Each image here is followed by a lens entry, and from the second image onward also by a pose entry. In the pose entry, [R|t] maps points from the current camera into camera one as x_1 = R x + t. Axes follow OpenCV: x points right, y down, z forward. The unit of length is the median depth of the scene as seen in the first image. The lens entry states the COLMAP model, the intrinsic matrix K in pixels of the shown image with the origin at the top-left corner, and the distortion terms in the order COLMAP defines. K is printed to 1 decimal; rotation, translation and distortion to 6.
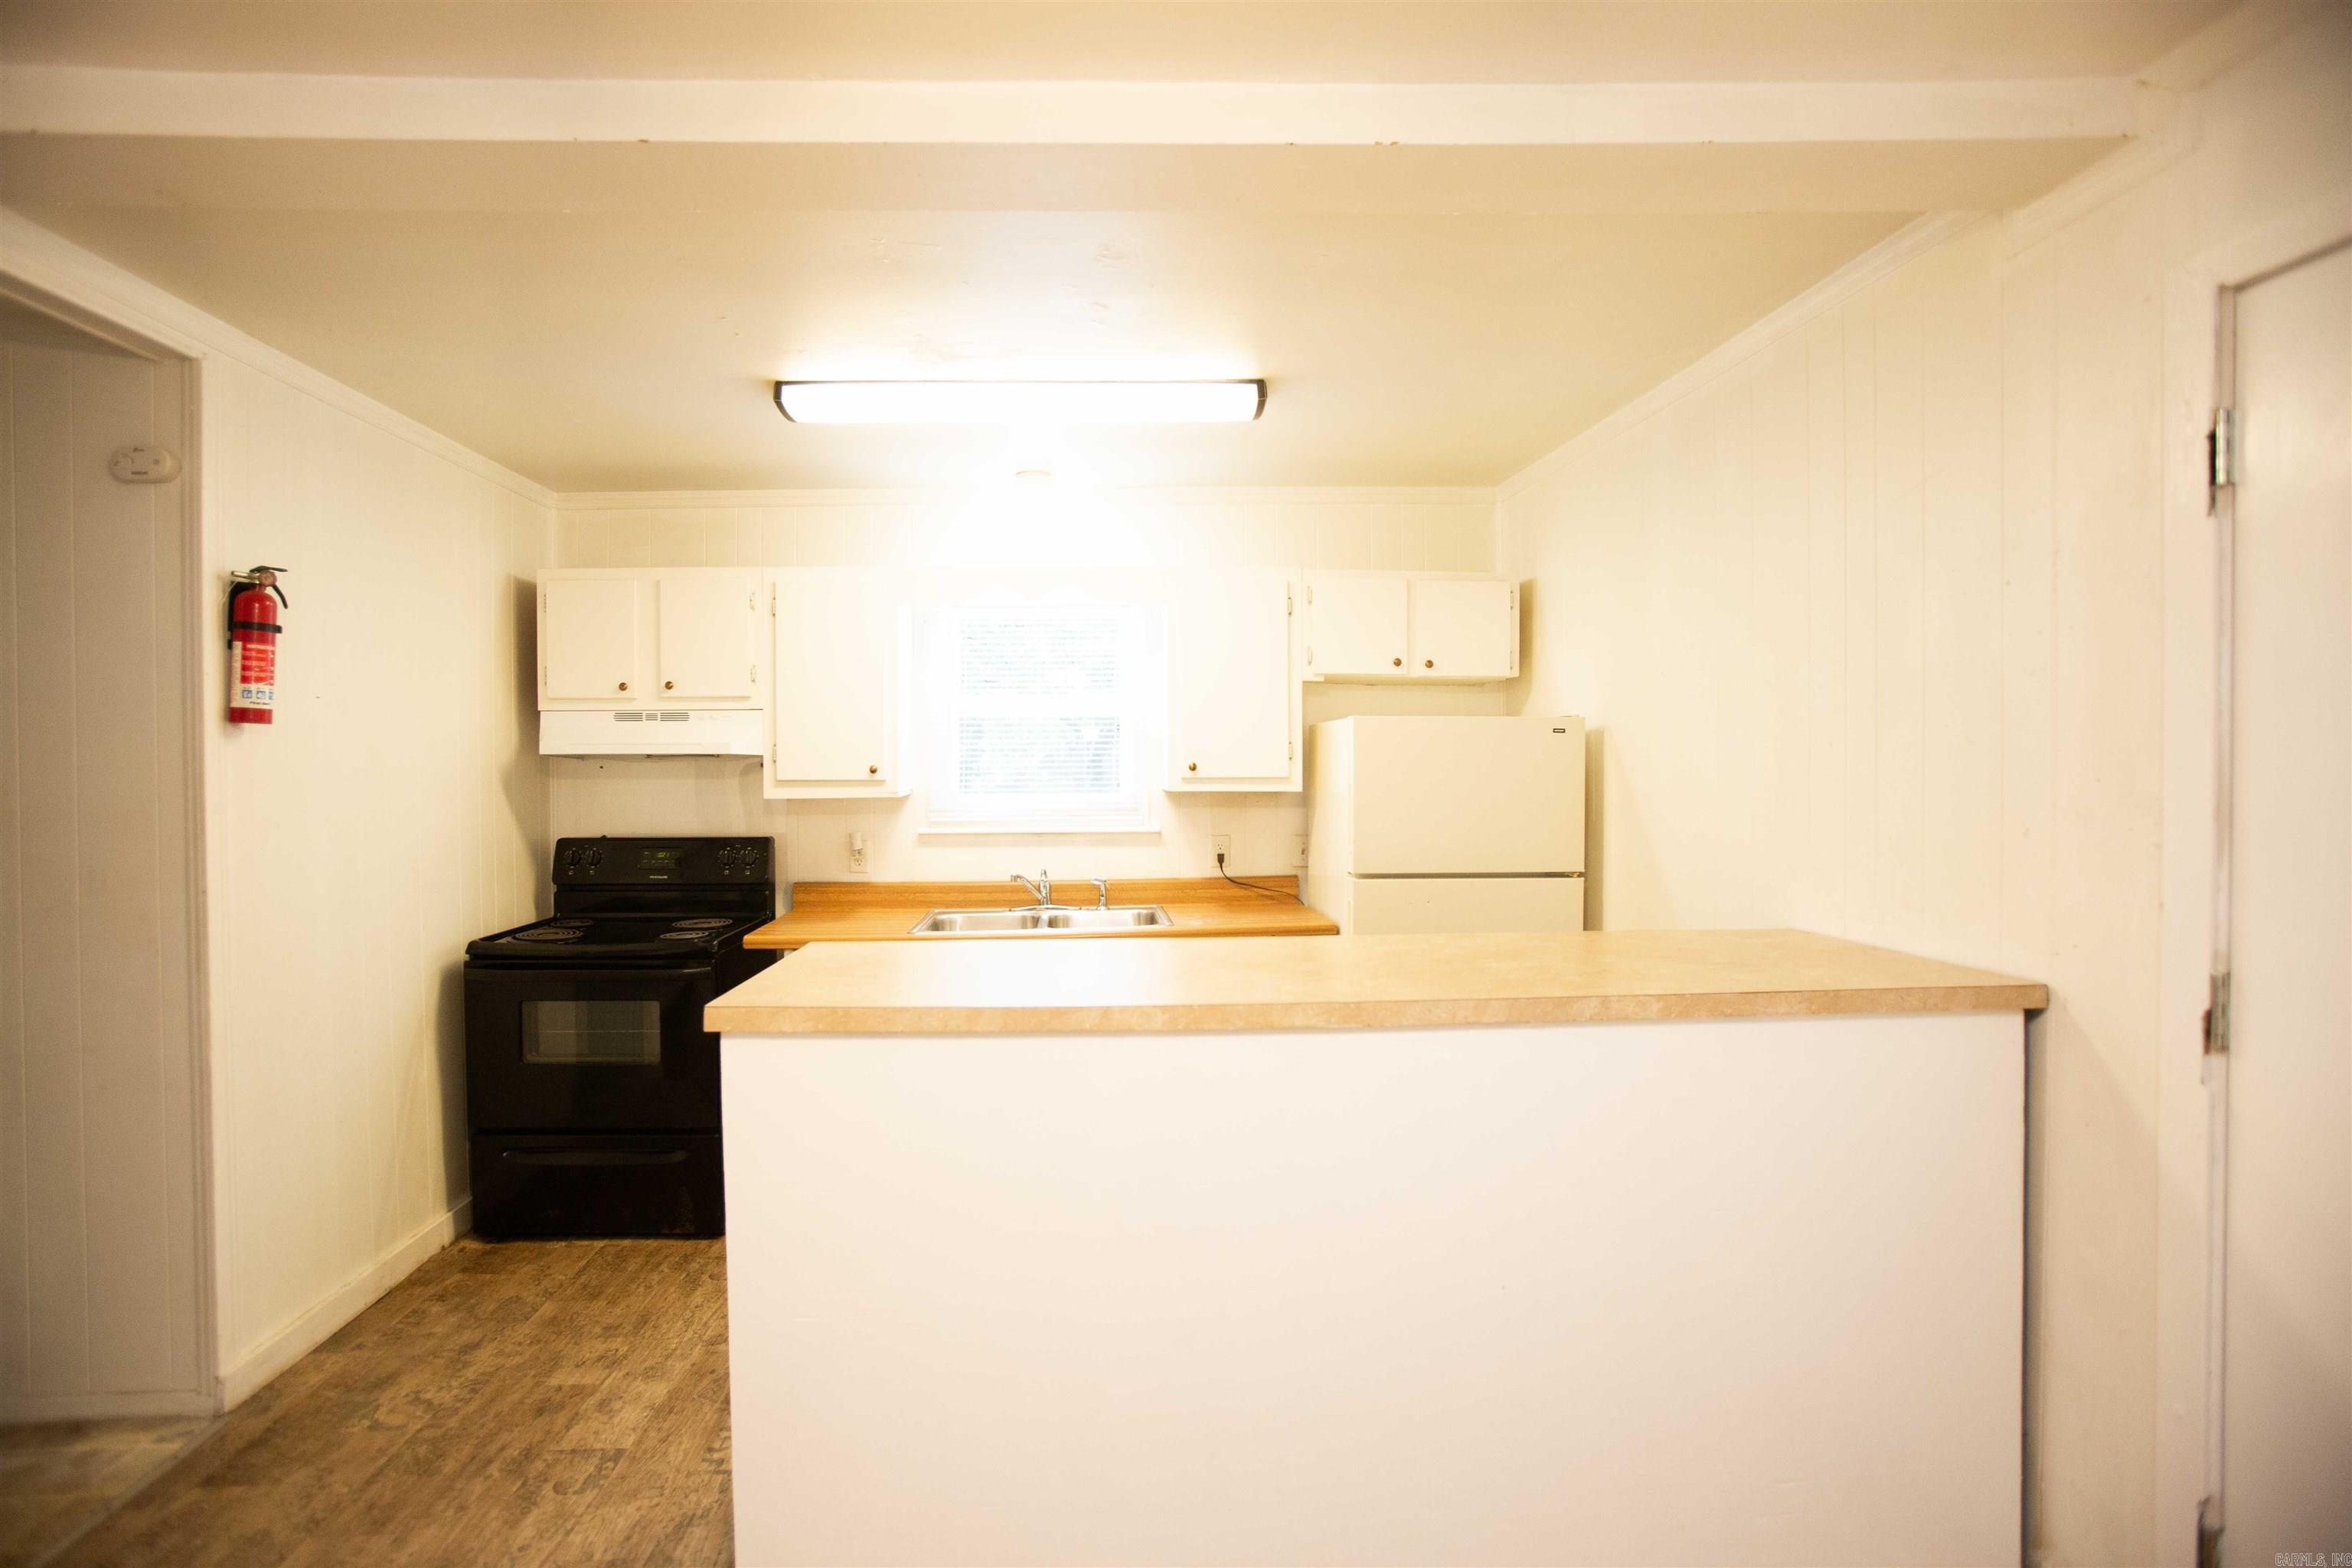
lens RADIAL K [[1112.2, 0, 1122.2], [0, 1112.2, 771.7], [0, 0, 1]] dist [-0.074771, 0.031224]
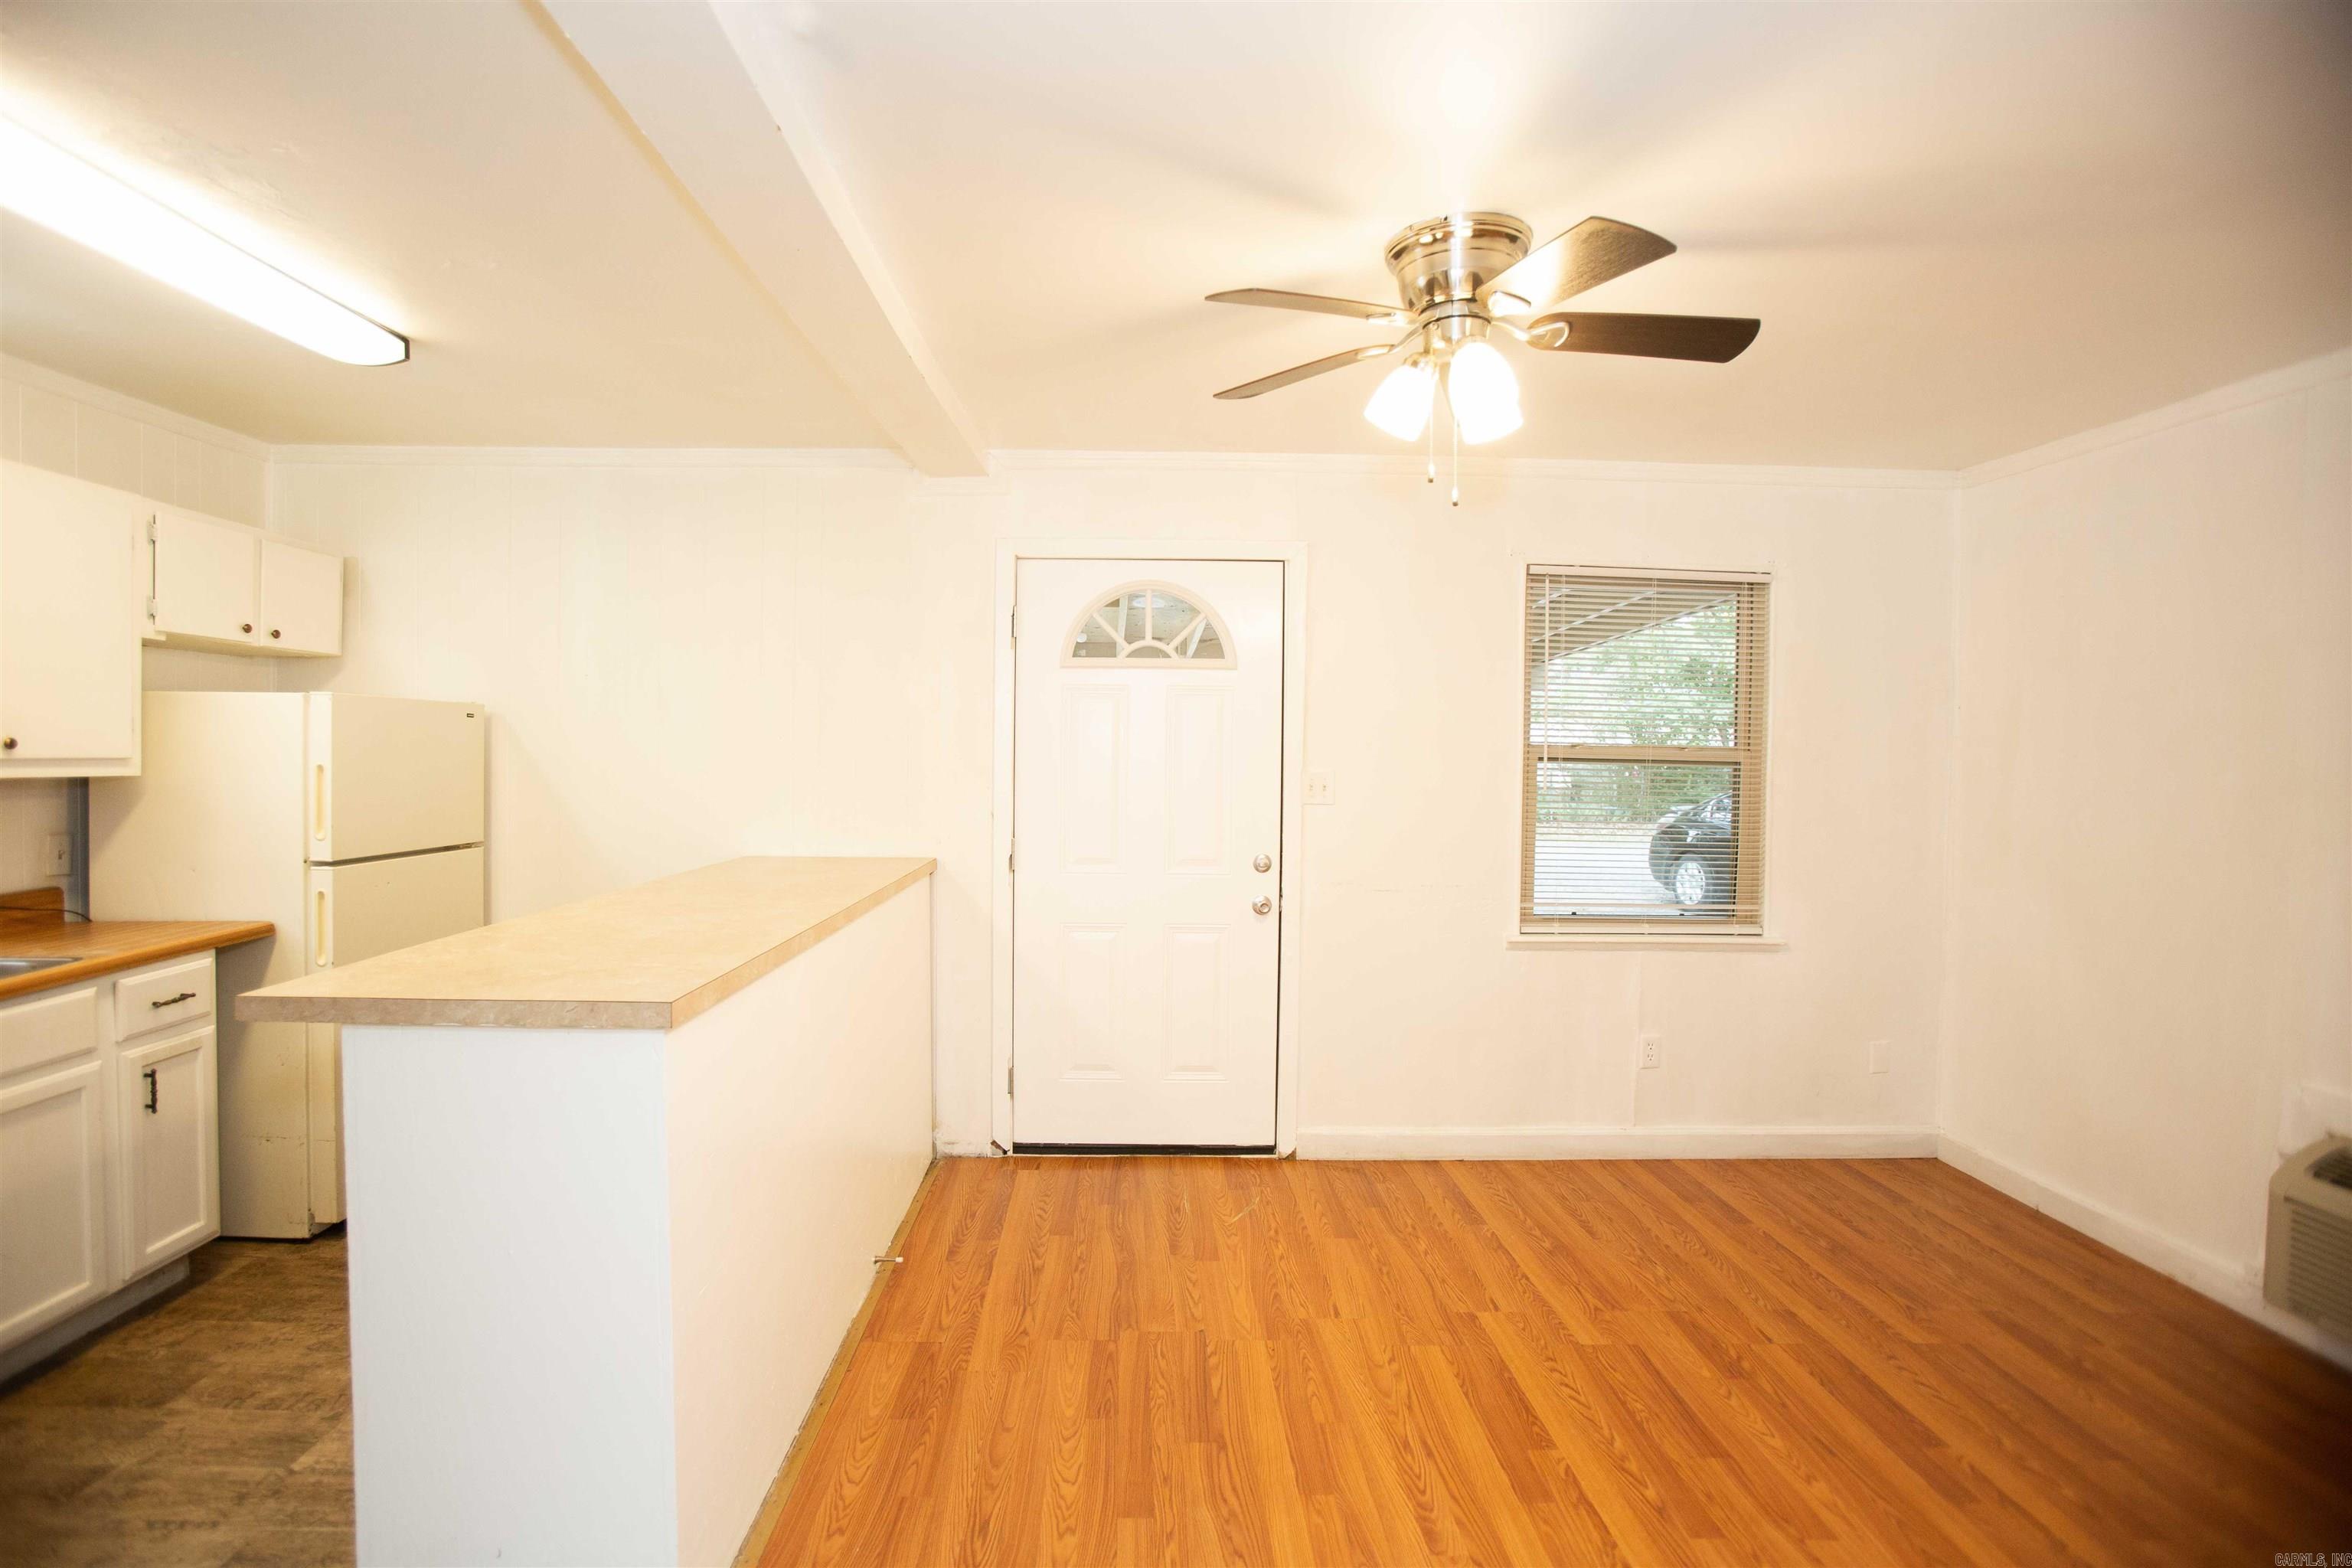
lens RADIAL K [[1112.2, 0, 1122.2], [0, 1112.2, 771.7], [0, 0, 1]] dist [-0.074771, 0.031224]
pose [[0.025189, -0.013468, 0.999592, -0.595717], [-0.006338, 0.999887, 0.013632, 0.000131], [-0.999663, -0.006679, 0.025101, 0.276611]]
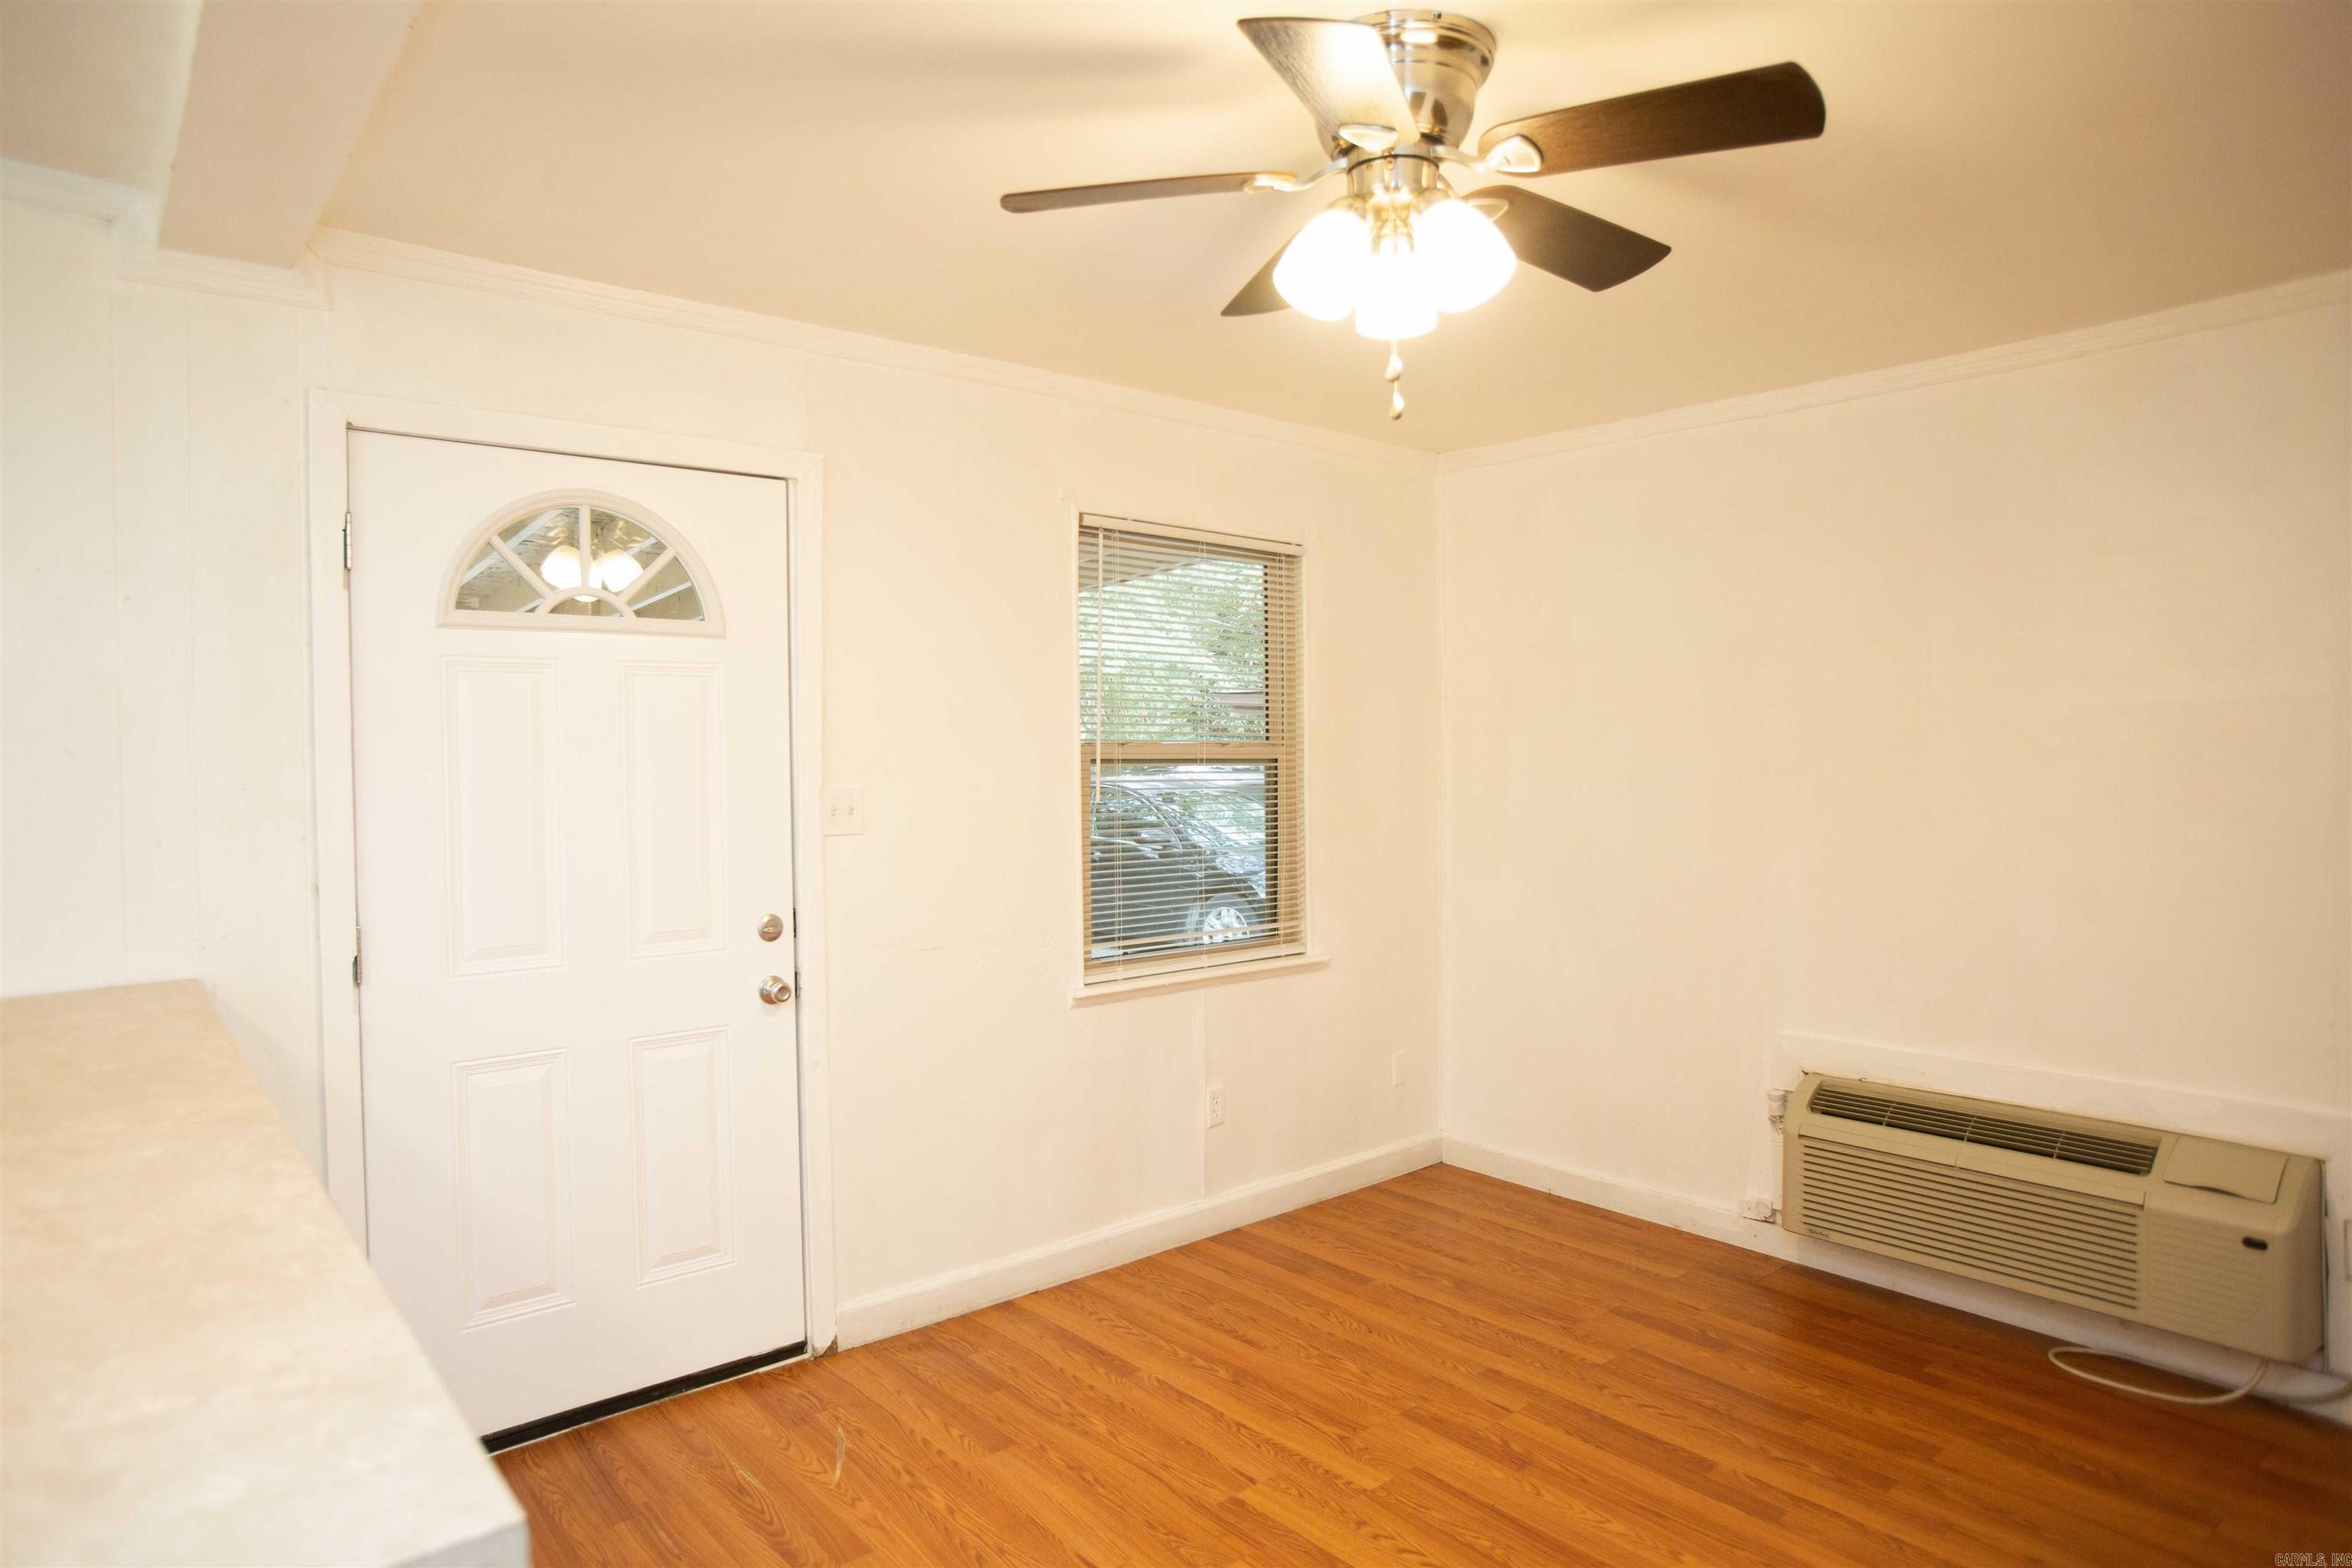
lens RADIAL K [[1361.1, 0, 1114.6], [0, 1361.1, 779.1], [0, 0, 1]] dist [-0.090206, 0.076500]
pose [[-0.614764, -0.006246, 0.788687, -0.363010], [0.017661, 0.999609, 0.021682, -0.008538], [-0.788514, 0.027259, -0.614413, 0.508773]]
